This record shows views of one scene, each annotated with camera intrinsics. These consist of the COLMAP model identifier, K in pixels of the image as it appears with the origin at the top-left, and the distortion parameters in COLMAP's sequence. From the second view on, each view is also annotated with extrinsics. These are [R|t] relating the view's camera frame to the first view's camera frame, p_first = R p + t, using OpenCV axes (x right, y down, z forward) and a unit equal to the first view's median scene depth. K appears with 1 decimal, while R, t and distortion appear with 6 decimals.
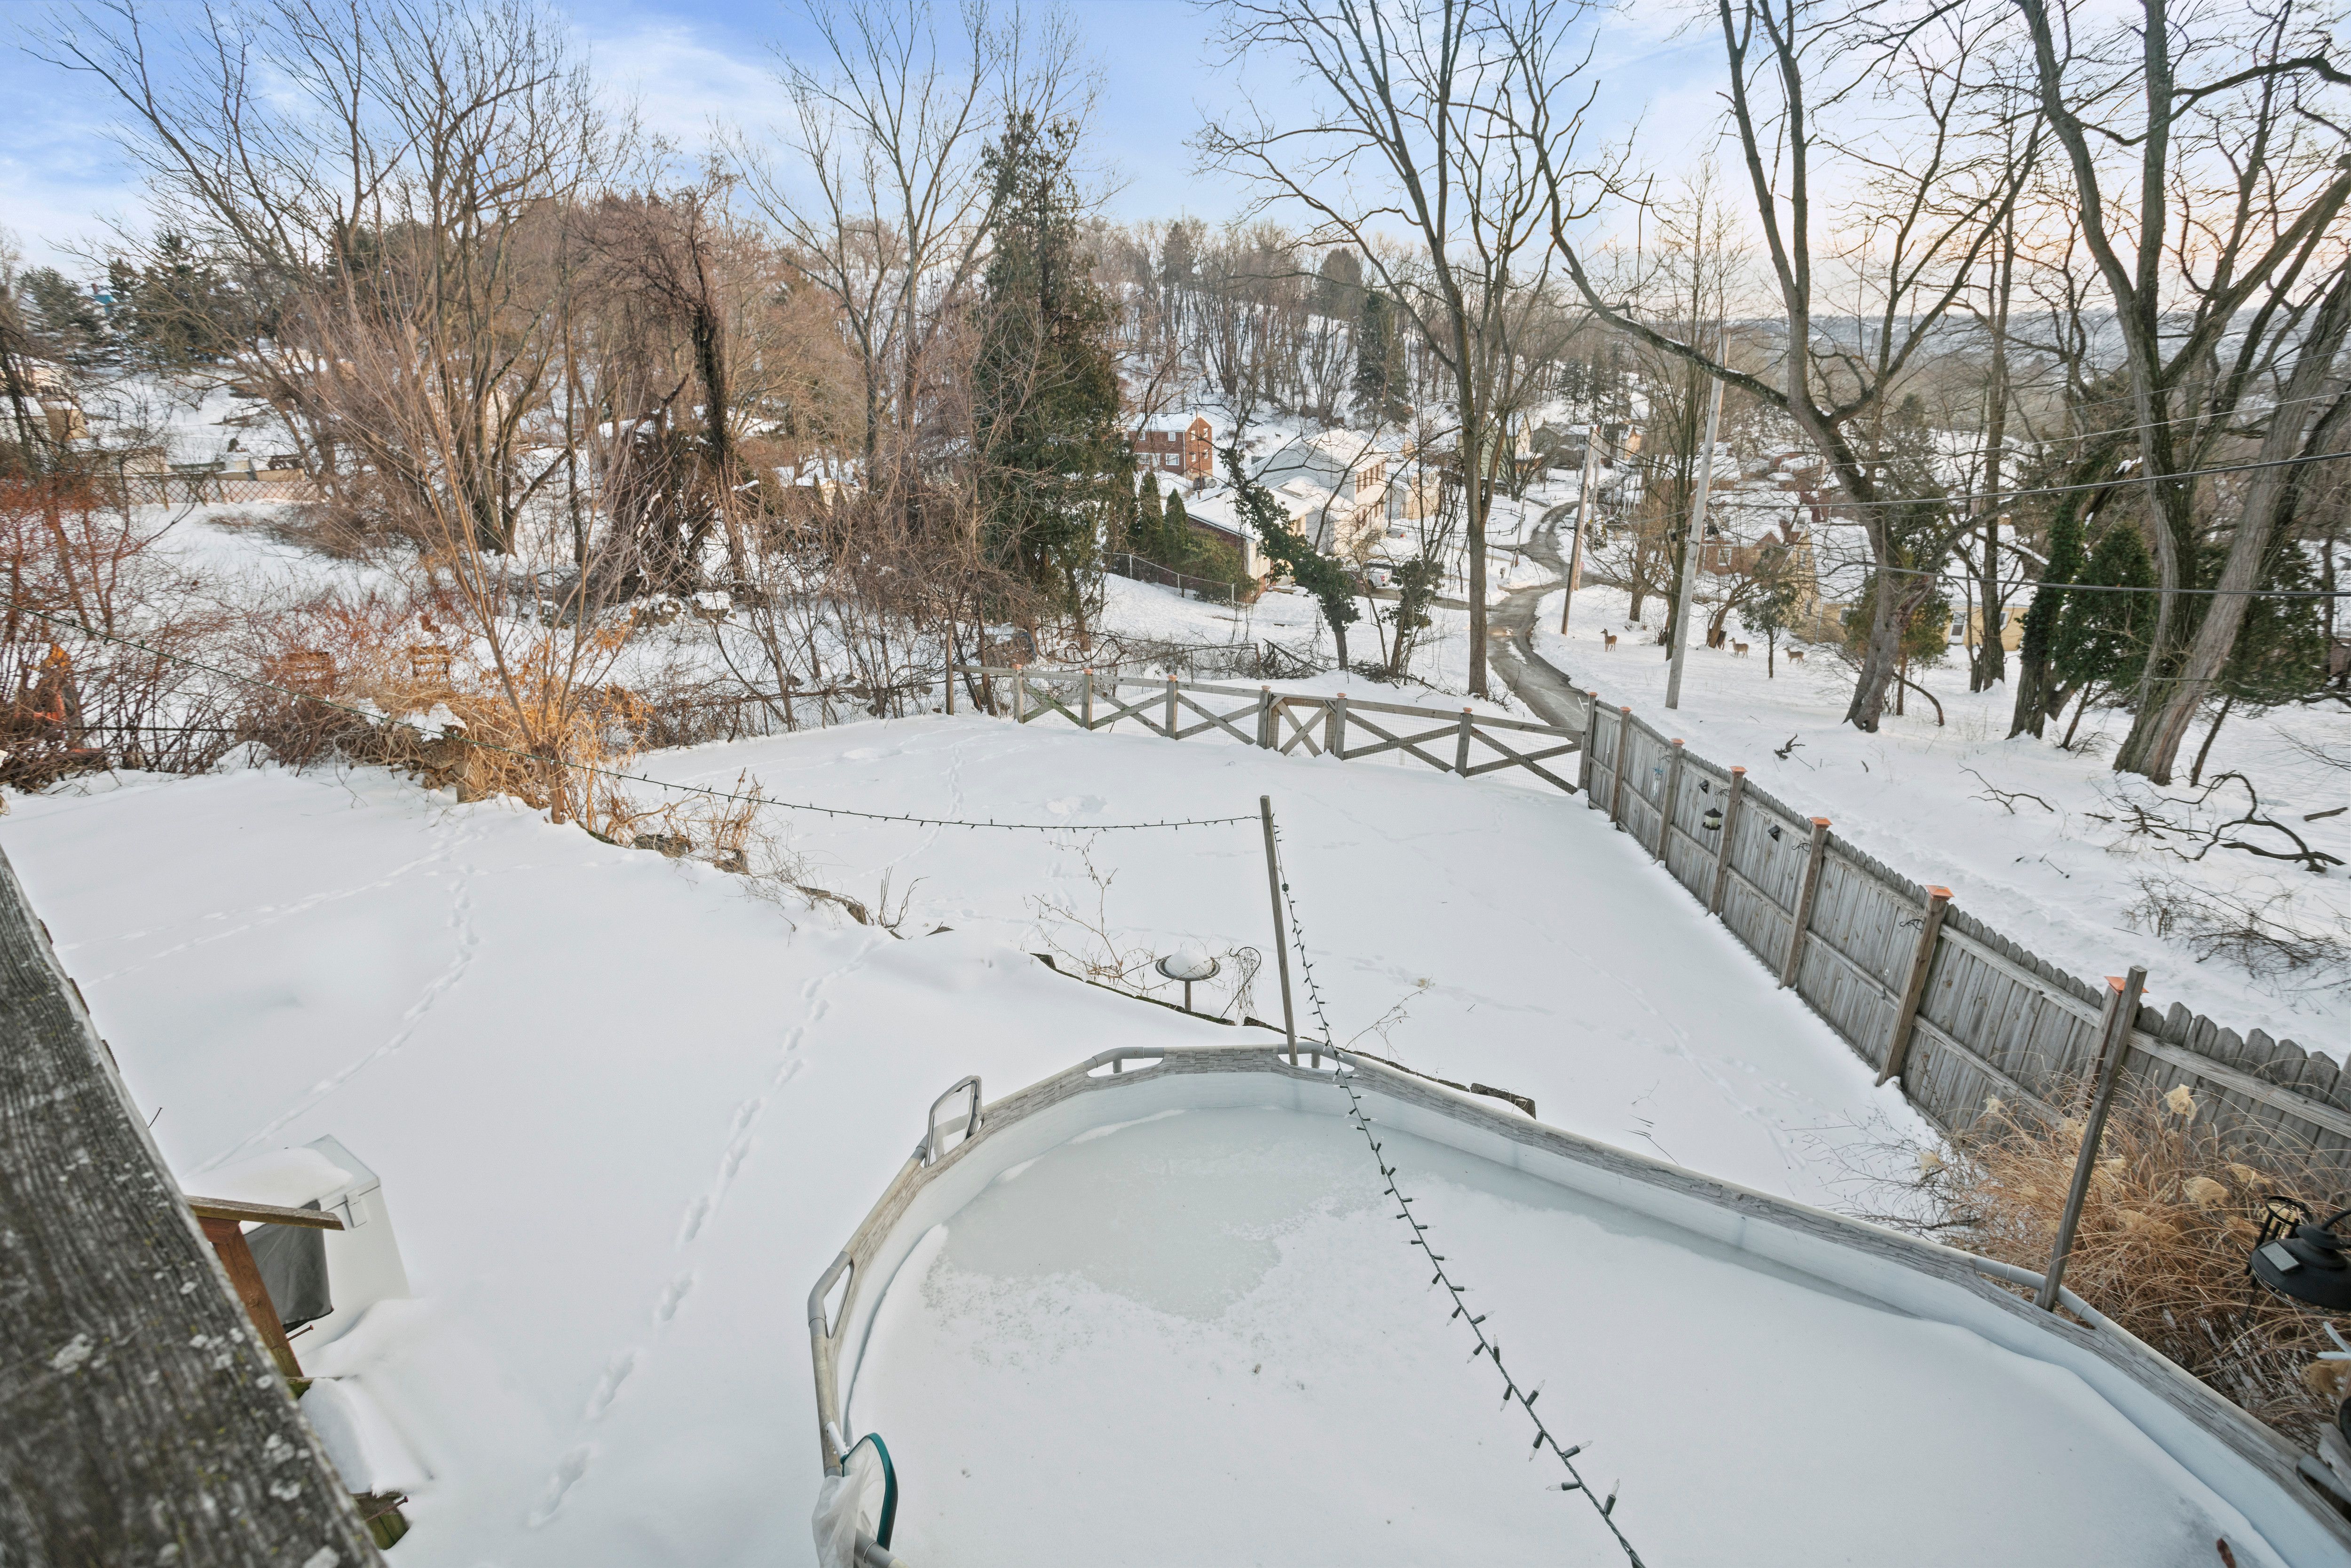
lens RADIAL K [[1146.1, 0, 1179.4], [0, 1146.1, 770.7], [0, 0, 1]] dist [-0.065561, 0.027297]
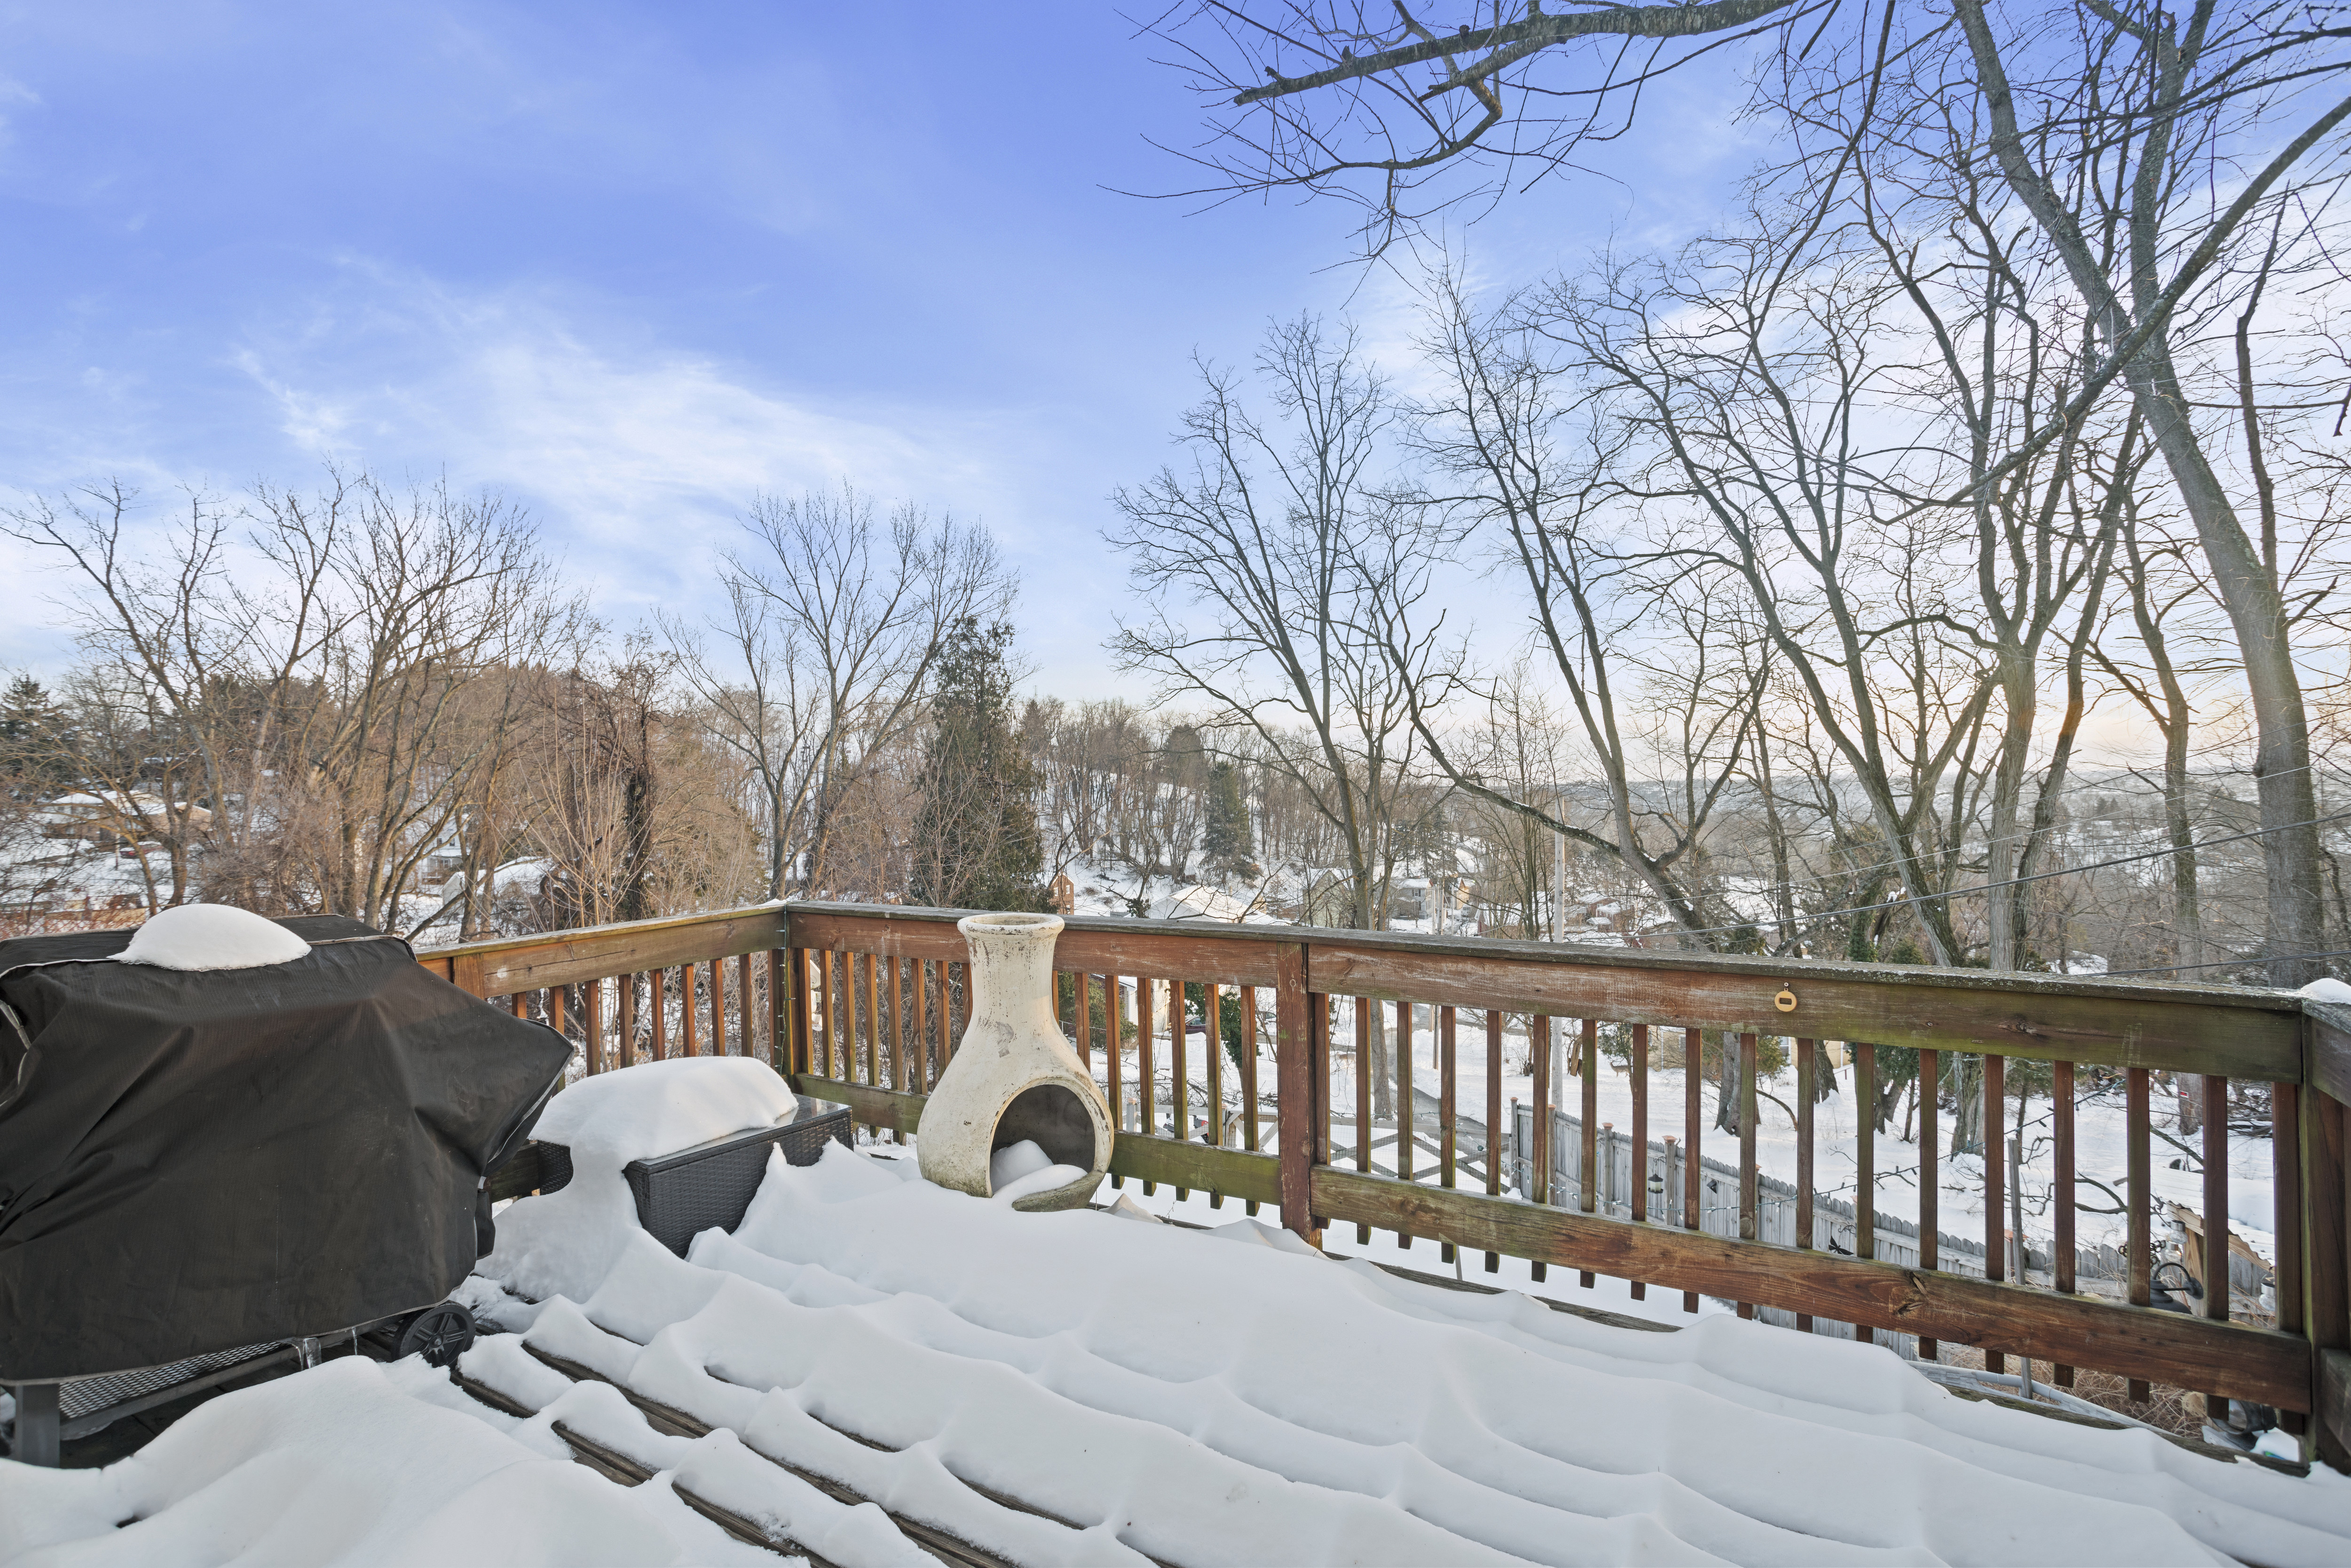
lens RADIAL K [[1144.2, 0, 1218.1], [0, 1144.2, 788.9], [0, 0, 1]] dist [-0.021260, 0.000106]
pose [[0.987145, 0.008047, 0.159622, -0.073928], [0.051220, 0.930127, -0.363649, 0.029897], [-0.151395, 0.367150, 0.917758, -0.072910]]
